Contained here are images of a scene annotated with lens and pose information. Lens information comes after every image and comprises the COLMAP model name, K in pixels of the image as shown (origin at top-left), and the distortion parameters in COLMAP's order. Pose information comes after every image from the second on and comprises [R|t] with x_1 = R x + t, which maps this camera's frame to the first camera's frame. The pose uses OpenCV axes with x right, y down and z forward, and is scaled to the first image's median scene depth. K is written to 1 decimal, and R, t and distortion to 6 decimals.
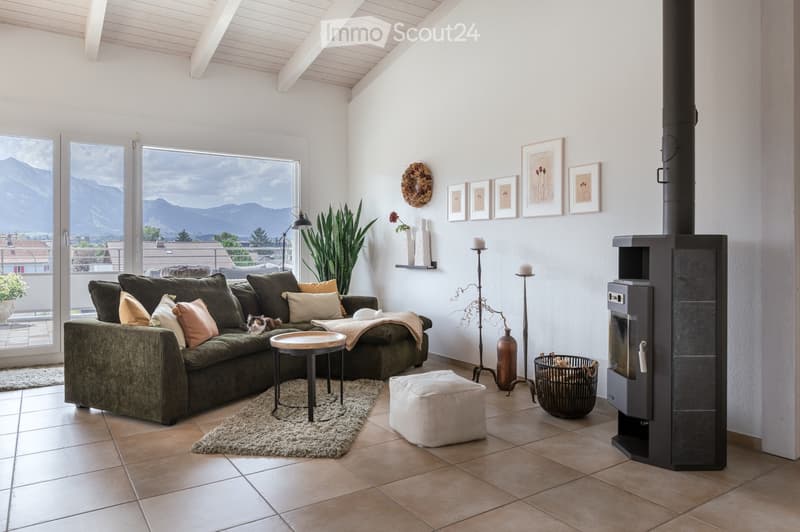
lens RADIAL K [[540.0, 0, 400.1], [0, 540.0, 249.4], [0, 0, 1]] dist [-0.001171, -0.000492]
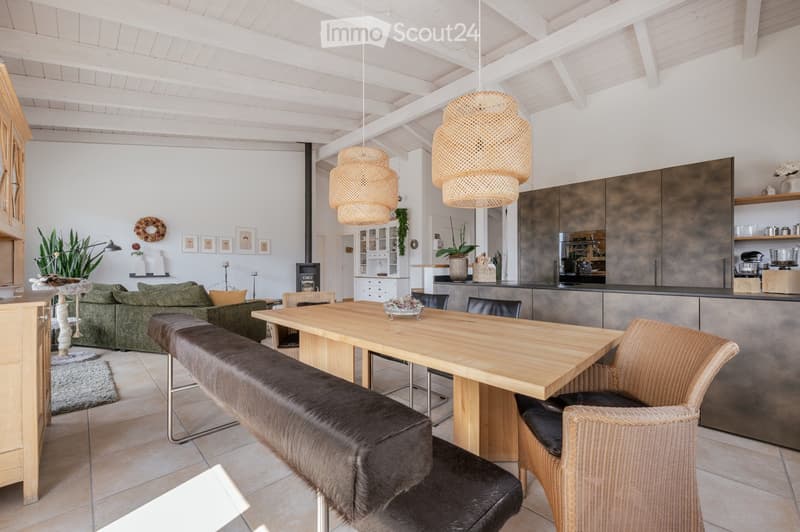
lens RADIAL K [[320.2, 0, 400.0], [0, 320.2, 266.0], [0, 0, 1]] dist [-0.000330, -0.000040]
pose [[-0.198551, 0.001611, 0.980089, -1.346358], [0.000221, 0.999999, -0.001599, 0.000284], [-0.980091, -0.000101, -0.198551, 0.497541]]
